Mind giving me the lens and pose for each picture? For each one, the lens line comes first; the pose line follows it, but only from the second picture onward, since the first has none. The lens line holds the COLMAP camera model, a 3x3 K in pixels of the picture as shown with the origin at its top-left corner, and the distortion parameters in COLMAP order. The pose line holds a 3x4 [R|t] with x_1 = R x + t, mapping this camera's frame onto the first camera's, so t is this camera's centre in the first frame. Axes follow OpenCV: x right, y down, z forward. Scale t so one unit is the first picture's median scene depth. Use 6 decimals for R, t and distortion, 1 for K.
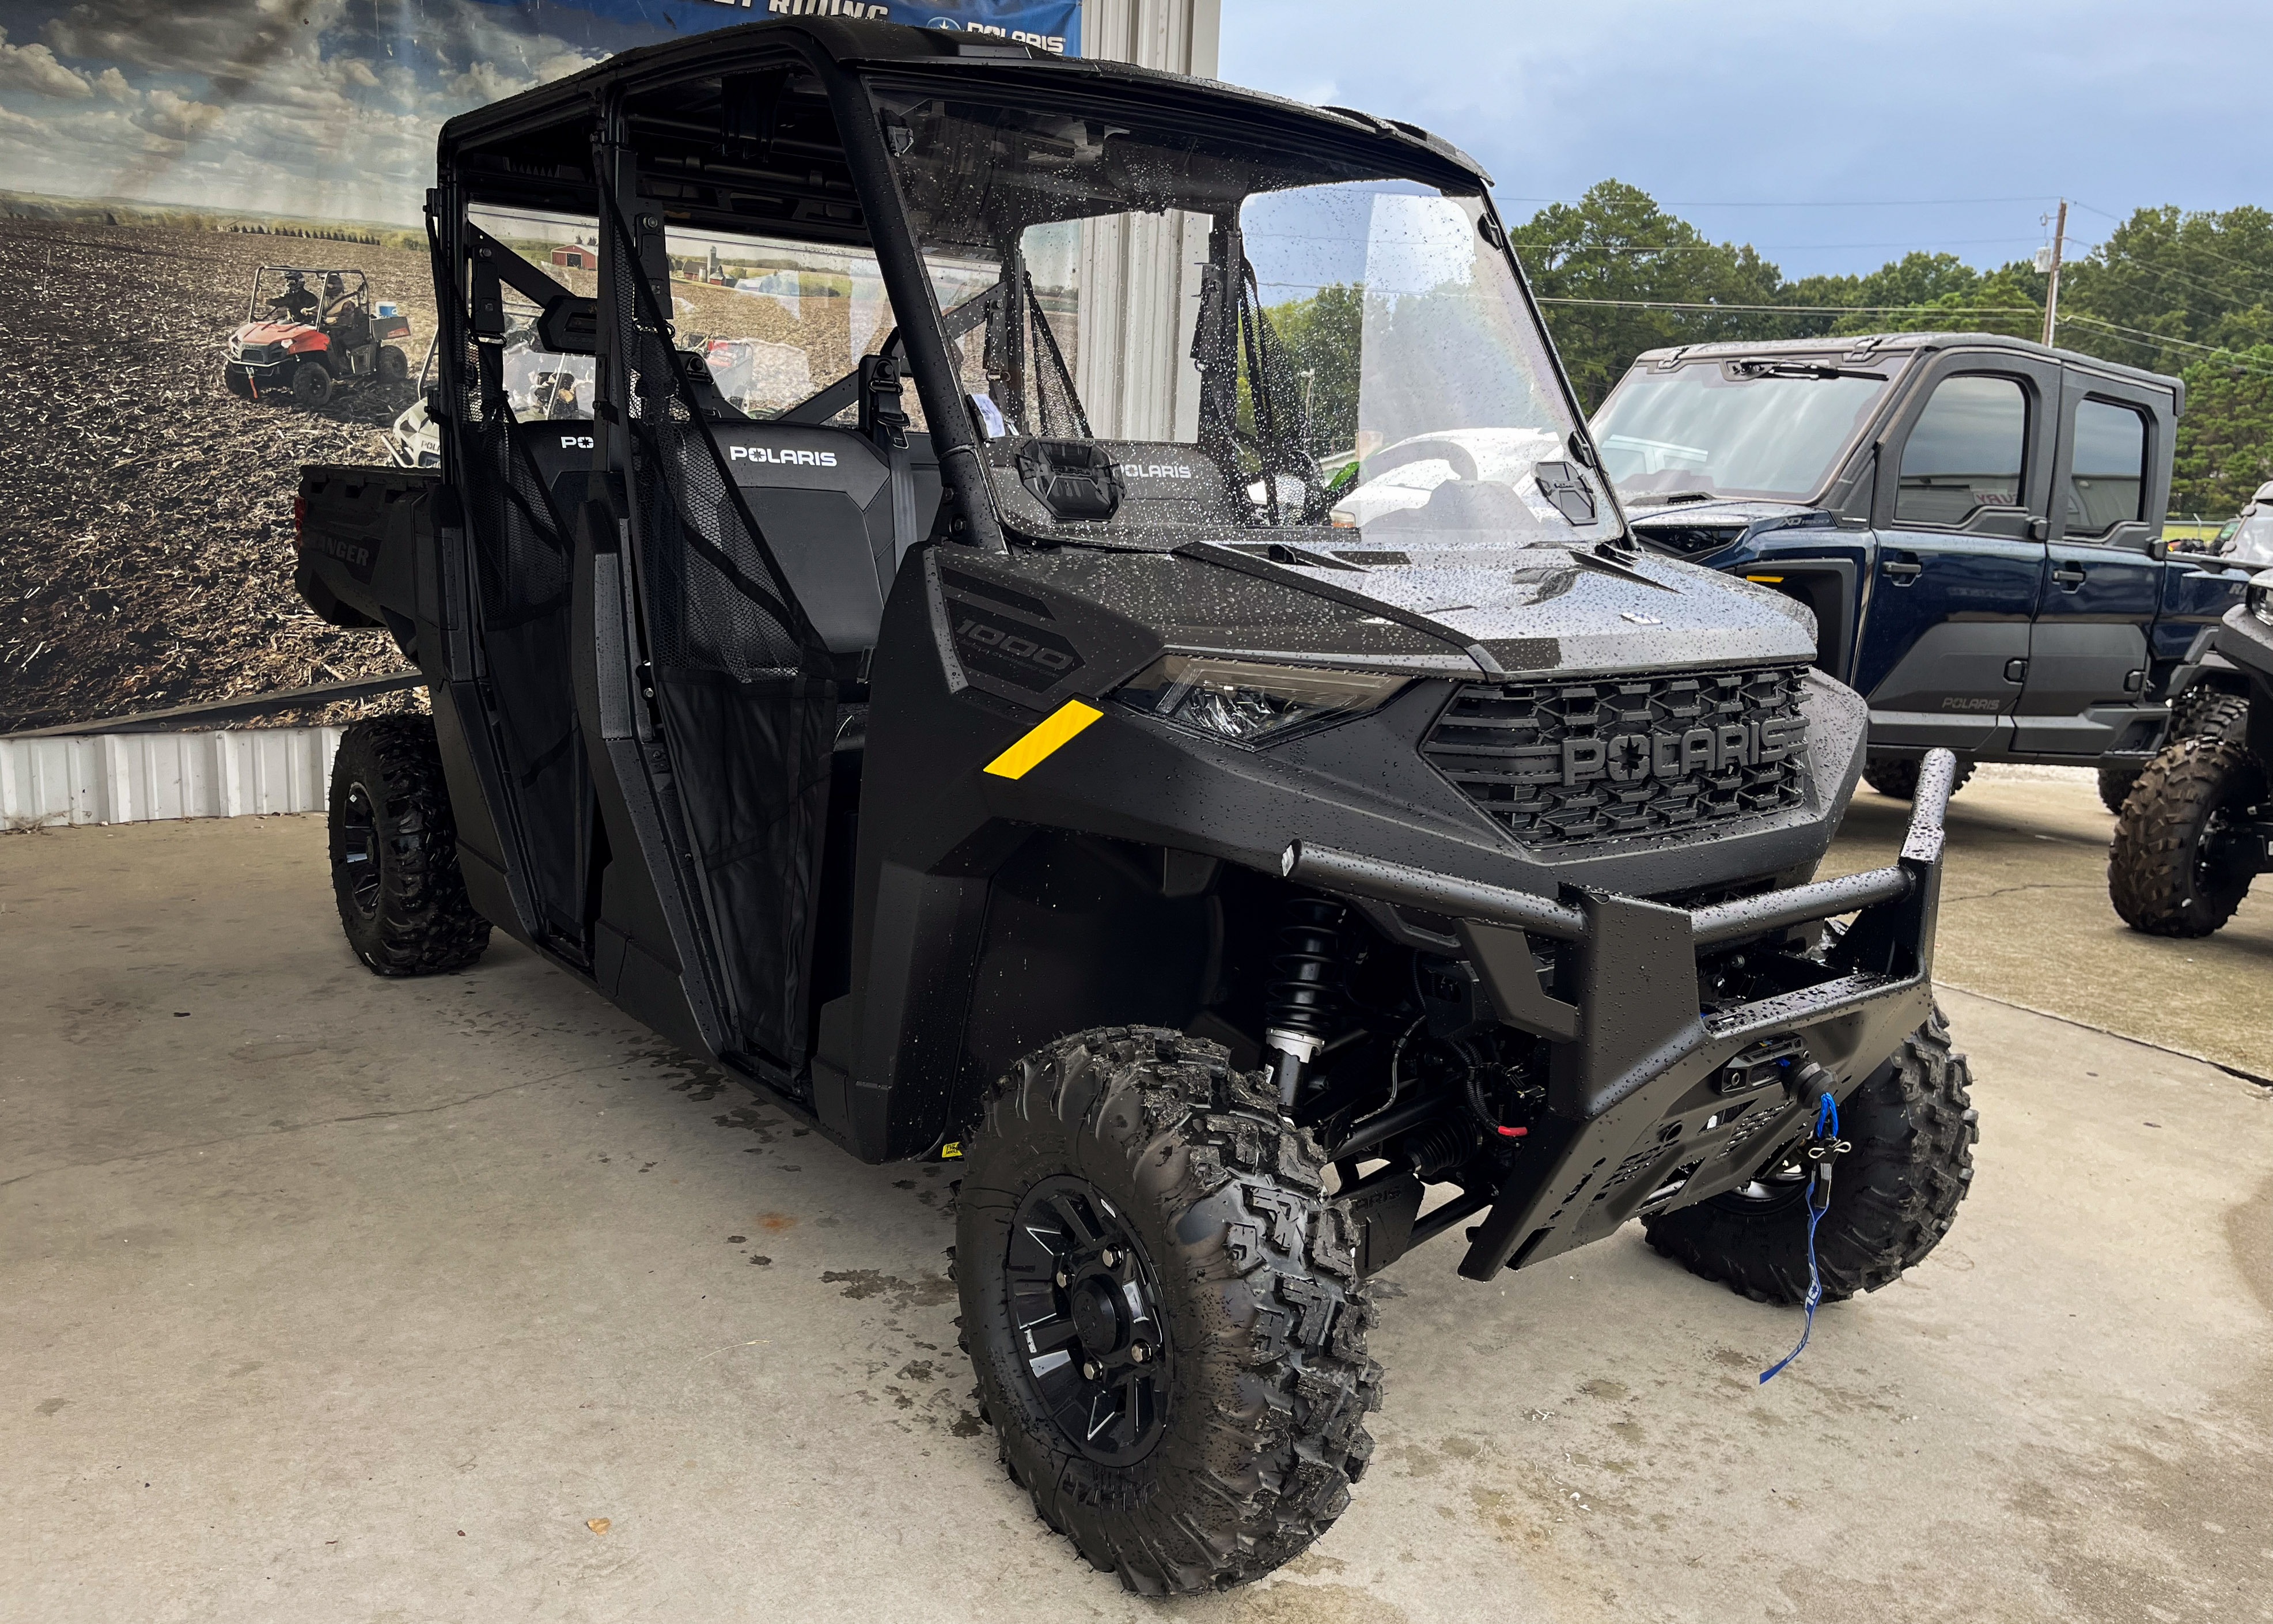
lens RADIAL K [[1780.0, 0, 1089.5], [0, 1780.0, 810.8], [0, 0, 1]] dist [0.067744, -0.079965]
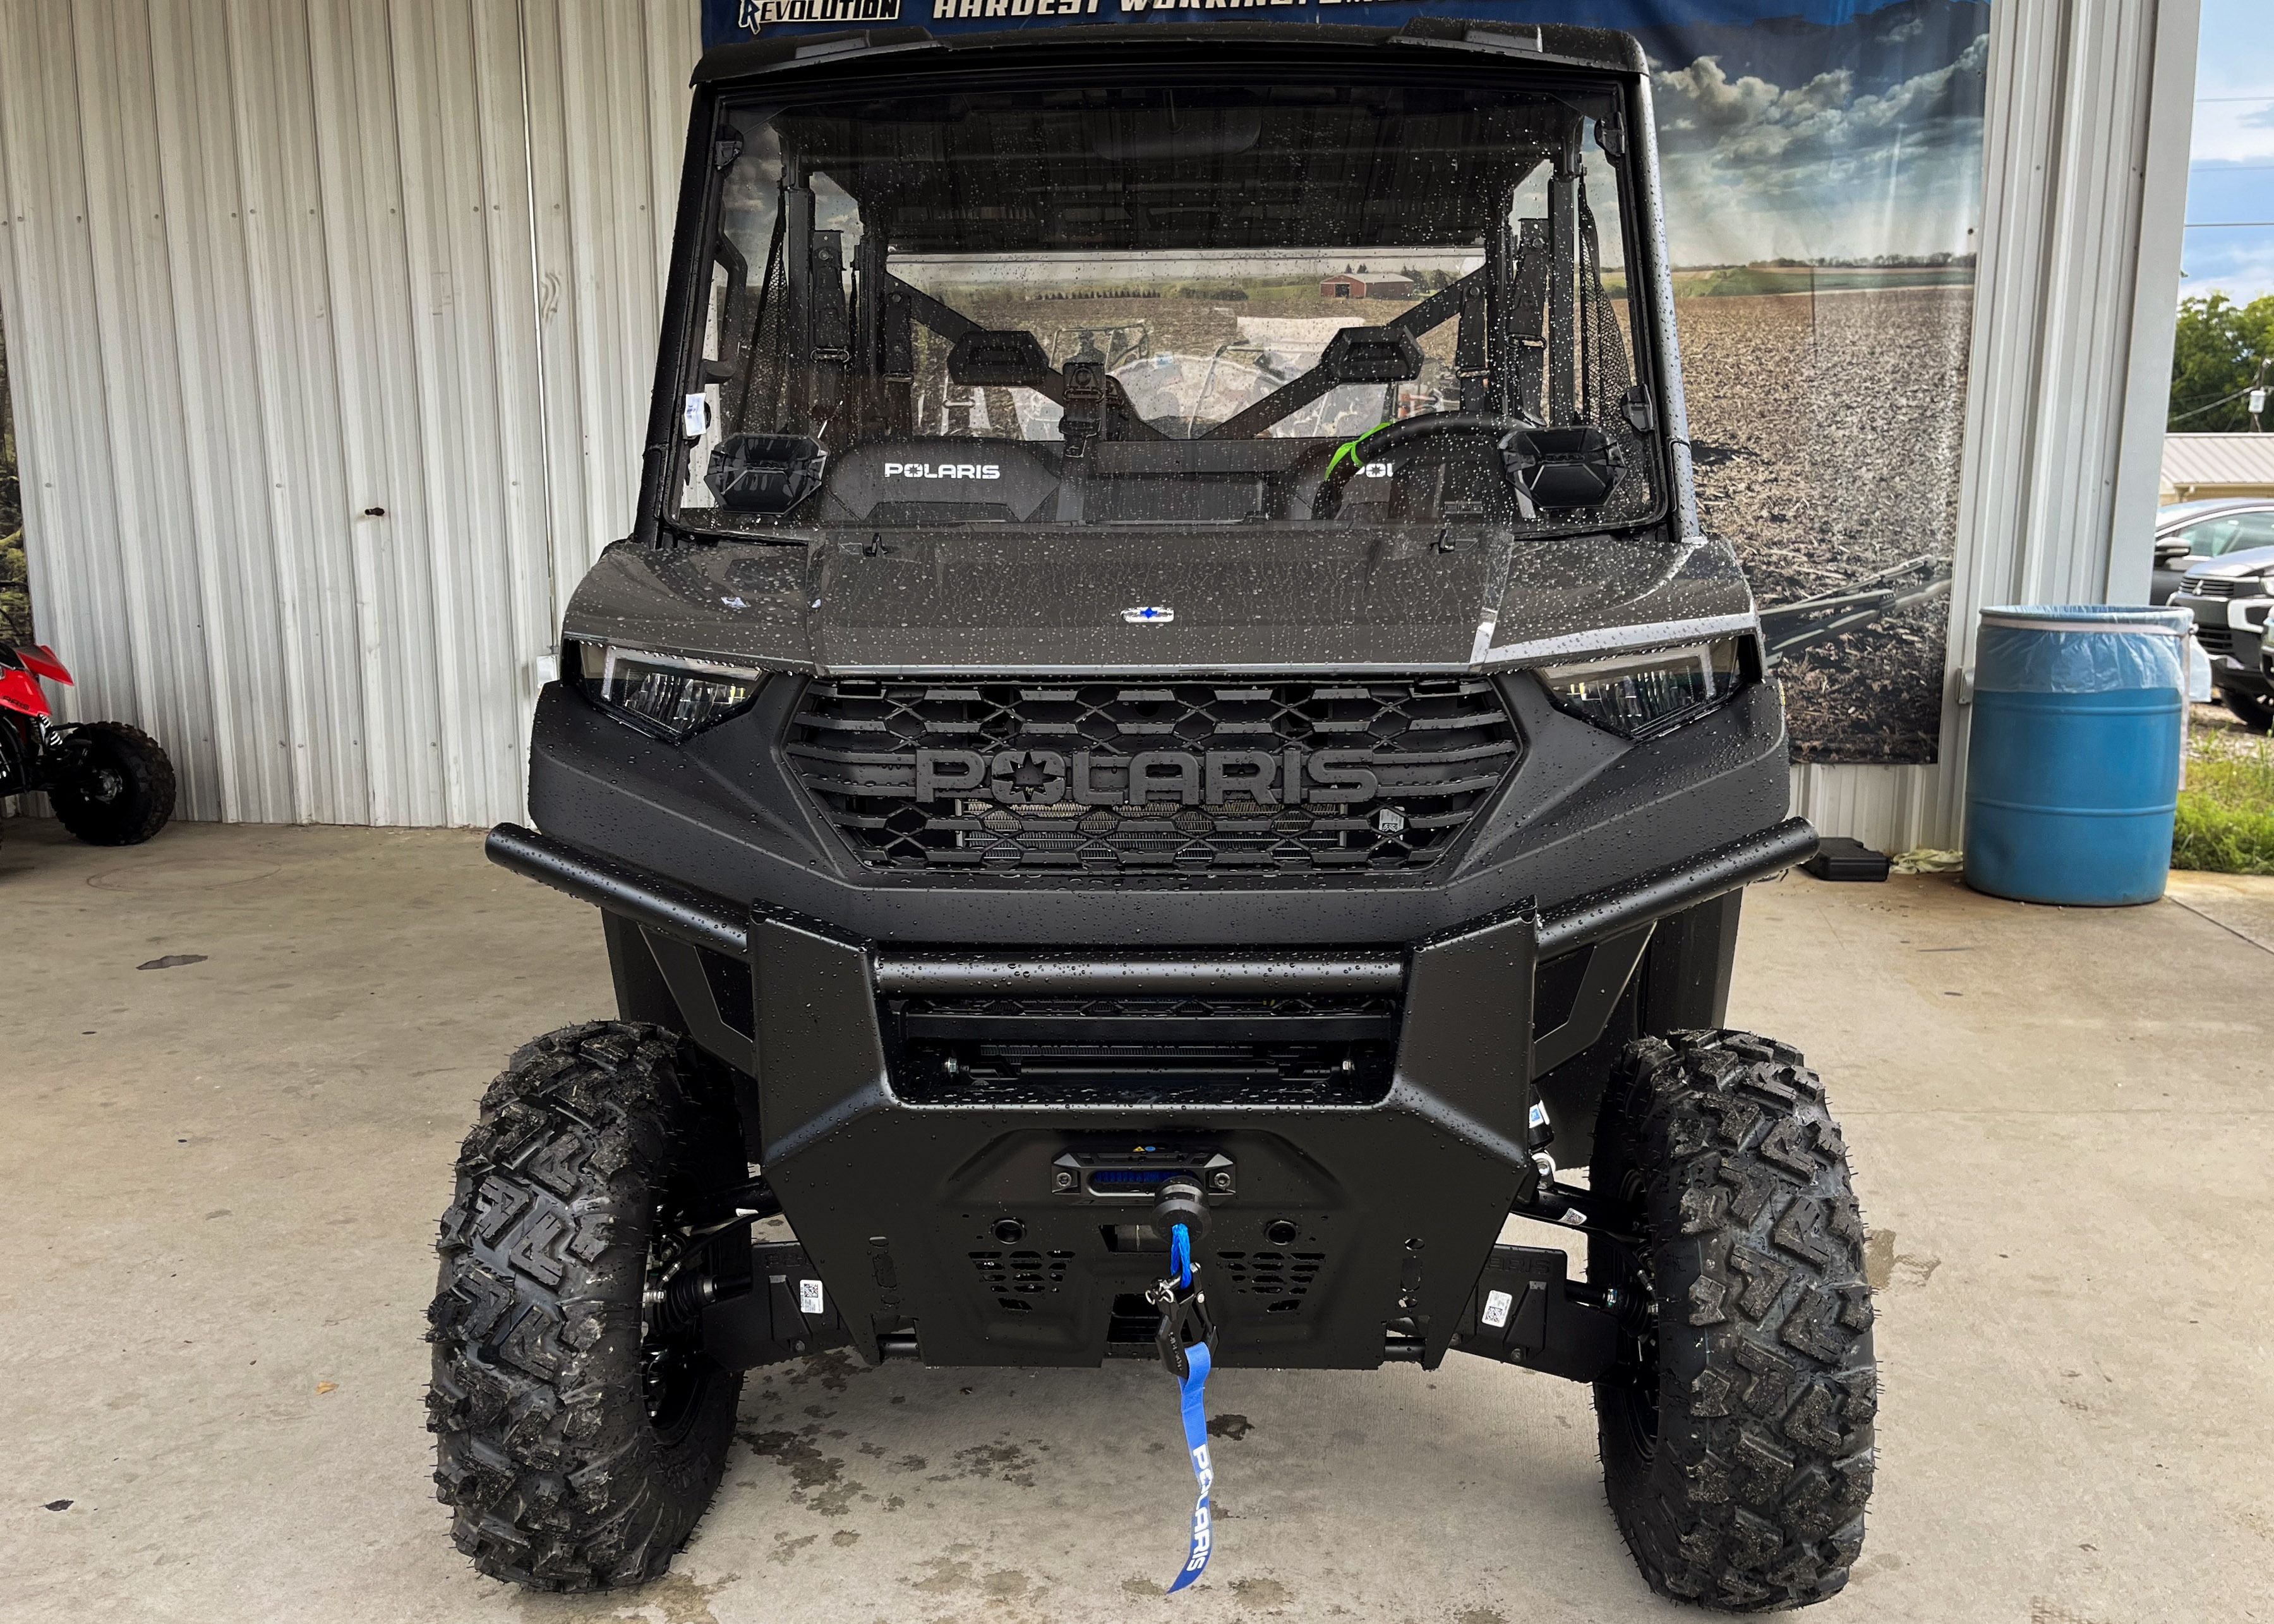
lens RADIAL K [[1943.6, 0, 1133.5], [0, 1943.6, 844.7], [0, 0, 1]] dist [0.056543, -0.071382]
pose [[0.770818, 0.075325, -0.632586, 0.623751], [-0.090619, 0.995852, 0.008160, -0.007019], [0.630577, 0.051035, 0.774447, 0.227510]]
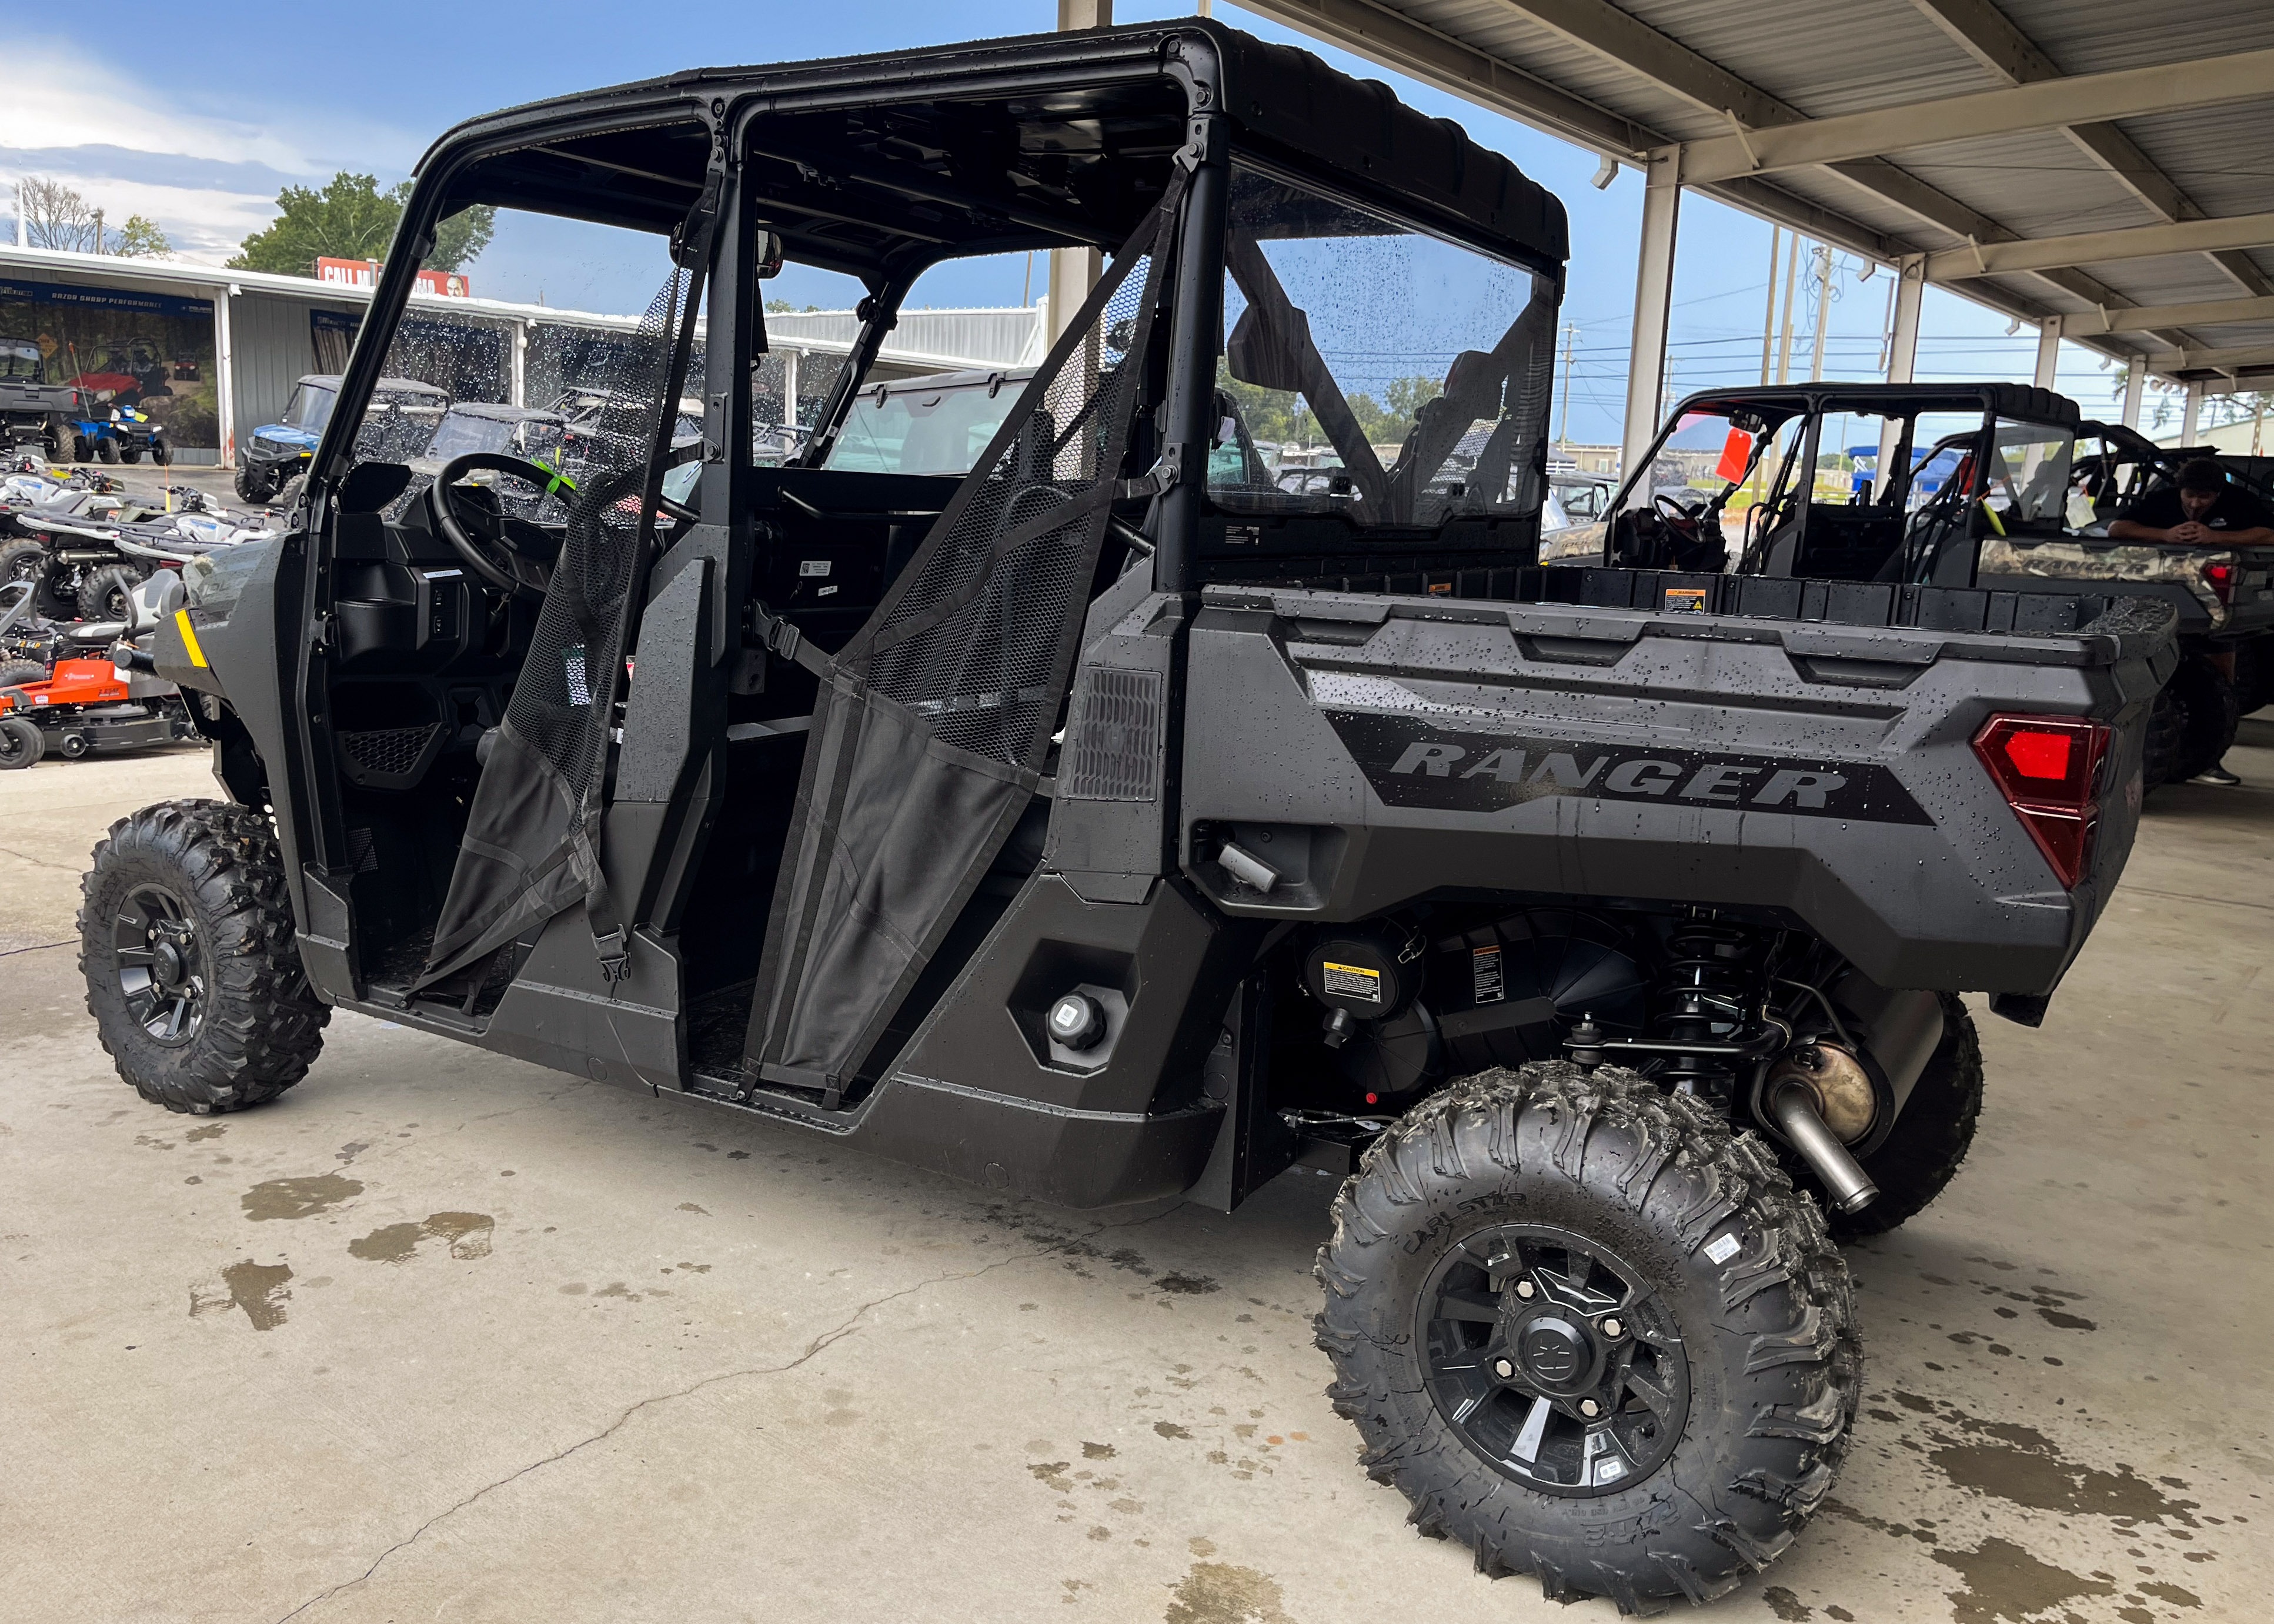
lens RADIAL K [[1780.6, 0, 1090.0], [0, 1780.6, 810.8], [0, 0, 1]] dist [0.067744, -0.079965]
pose [[-0.929815, -0.003281, -0.368011, 0.242243], [-0.137891, 0.930224, 0.340101, -0.409160], [0.341217, 0.366976, -0.865390, 2.088958]]
